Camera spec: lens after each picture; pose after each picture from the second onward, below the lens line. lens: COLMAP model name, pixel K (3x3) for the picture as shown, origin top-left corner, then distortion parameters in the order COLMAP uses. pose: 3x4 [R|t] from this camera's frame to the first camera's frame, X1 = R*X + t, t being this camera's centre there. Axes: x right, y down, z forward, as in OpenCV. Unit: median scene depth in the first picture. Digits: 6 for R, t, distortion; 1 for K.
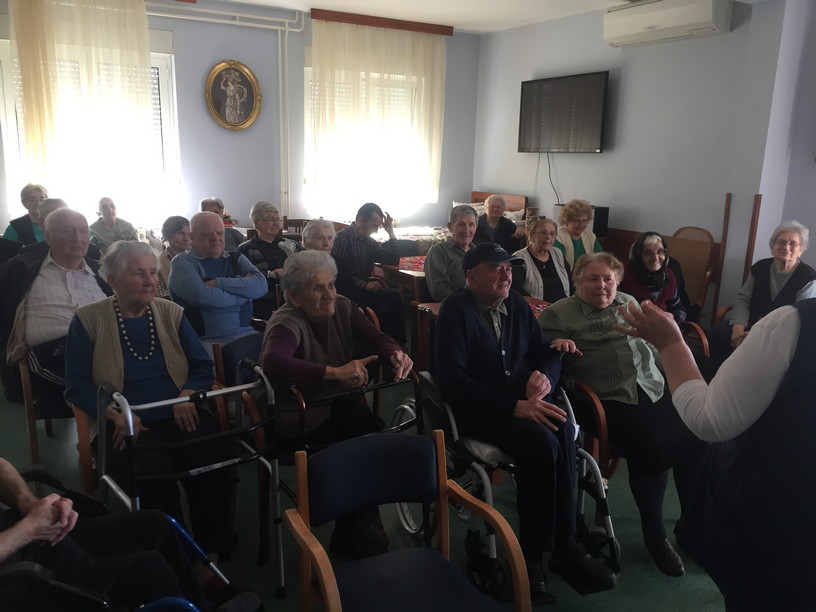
lens RADIAL K [[689.5, 0, 411.3], [0, 689.5, 302.1], [0, 0, 1]] dist [0.070550, -0.095124]
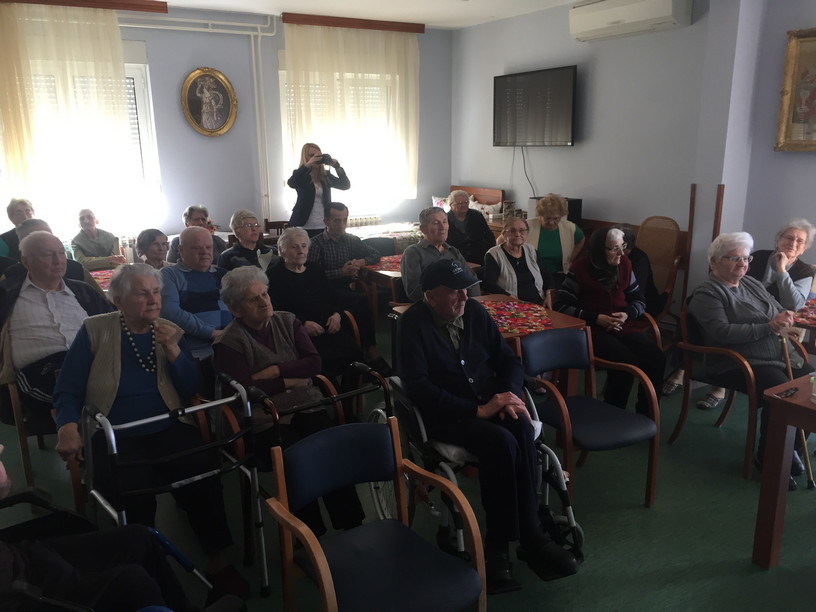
lens RADIAL K [[689.5, 0, 411.3], [0, 689.5, 302.1], [0, 0, 1]] dist [0.070550, -0.095124]
pose [[0.999148, -0.039995, 0.010158, 0.016984], [0.039793, 0.999019, 0.019415, -0.014661], [-0.010925, -0.018994, 0.999760, -0.022989]]
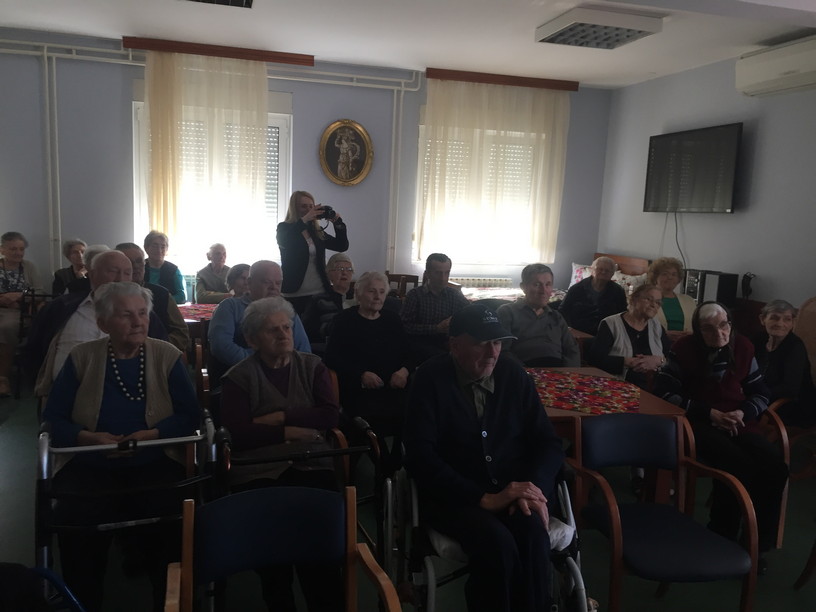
lens RADIAL K [[685.3, 0, 408.0], [0, 685.3, 306.0], [0, 0, 1]] dist [0.067502, -0.101665]
pose [[0.967021, 0.051243, -0.249490, 0.103198], [-0.071558, 0.994759, -0.073041, -0.003770], [0.244440, 0.088485, 0.965619, 0.062263]]
